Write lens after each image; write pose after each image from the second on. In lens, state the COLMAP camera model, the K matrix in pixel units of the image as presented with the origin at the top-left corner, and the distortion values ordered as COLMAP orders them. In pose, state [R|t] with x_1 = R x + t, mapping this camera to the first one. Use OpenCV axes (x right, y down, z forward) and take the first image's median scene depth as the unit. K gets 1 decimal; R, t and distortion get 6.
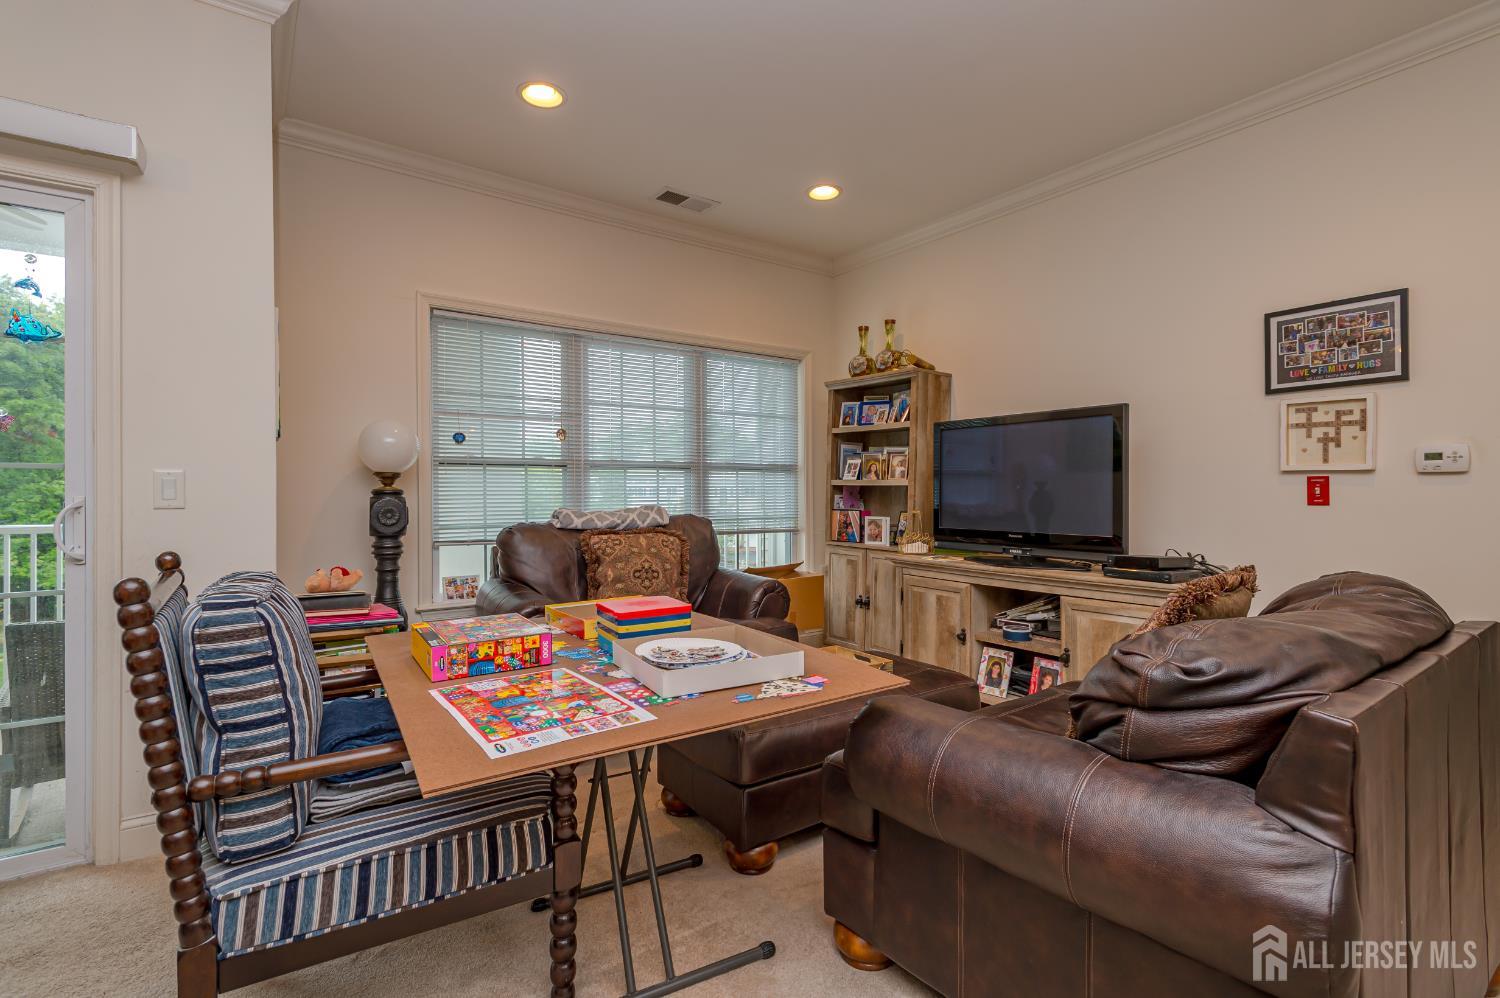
lens RADIAL K [[704.3, 0, 748.7], [0, 704.3, 492.7], [0, 0, 1]] dist [0.013147, -0.000324]
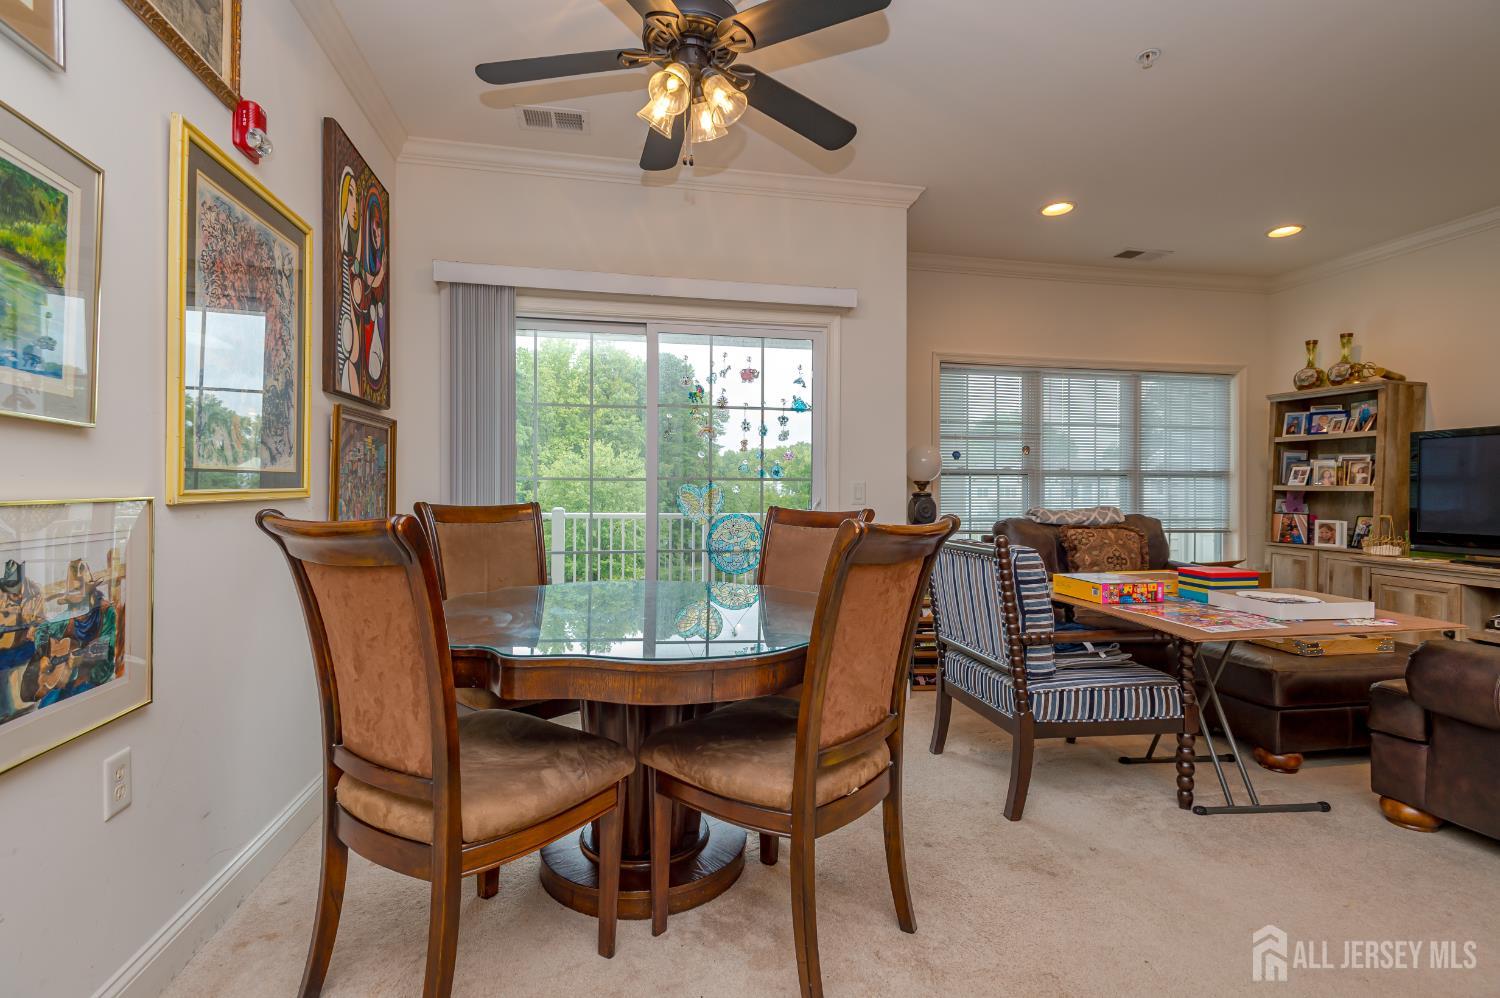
lens RADIAL K [[692.8, 0, 752.3], [0, 692.8, 492.7], [0, 0, 1]] dist [0.010875, -0.001353]
pose [[0.910853, 0.005728, -0.412690, -0.215917], [-0.006700, 0.999977, -0.000907, -0.000922], [0.412676, 0.003591, 0.910871, -0.385196]]
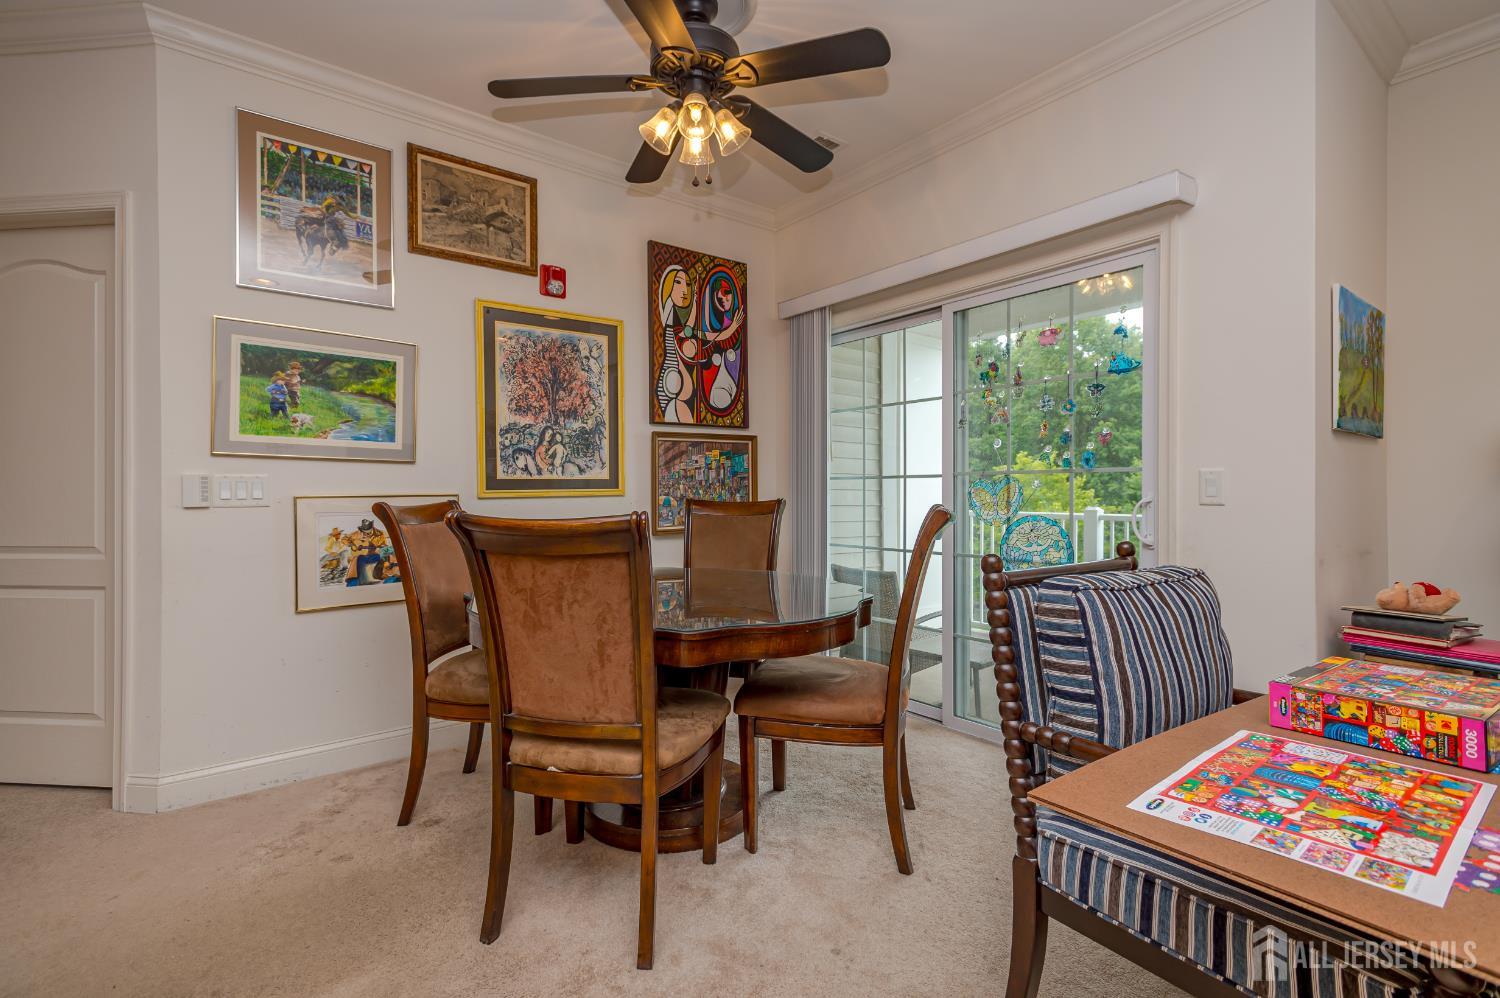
lens RADIAL K [[692.8, 0, 752.3], [0, 692.8, 492.7], [0, 0, 1]] dist [0.010875, -0.001353]
pose [[0.042027, 0.001983, -0.999115, 0.131002], [0.000613, 0.999998, 0.002010, 0.000660], [0.999116, -0.000697, 0.042026, 0.154751]]
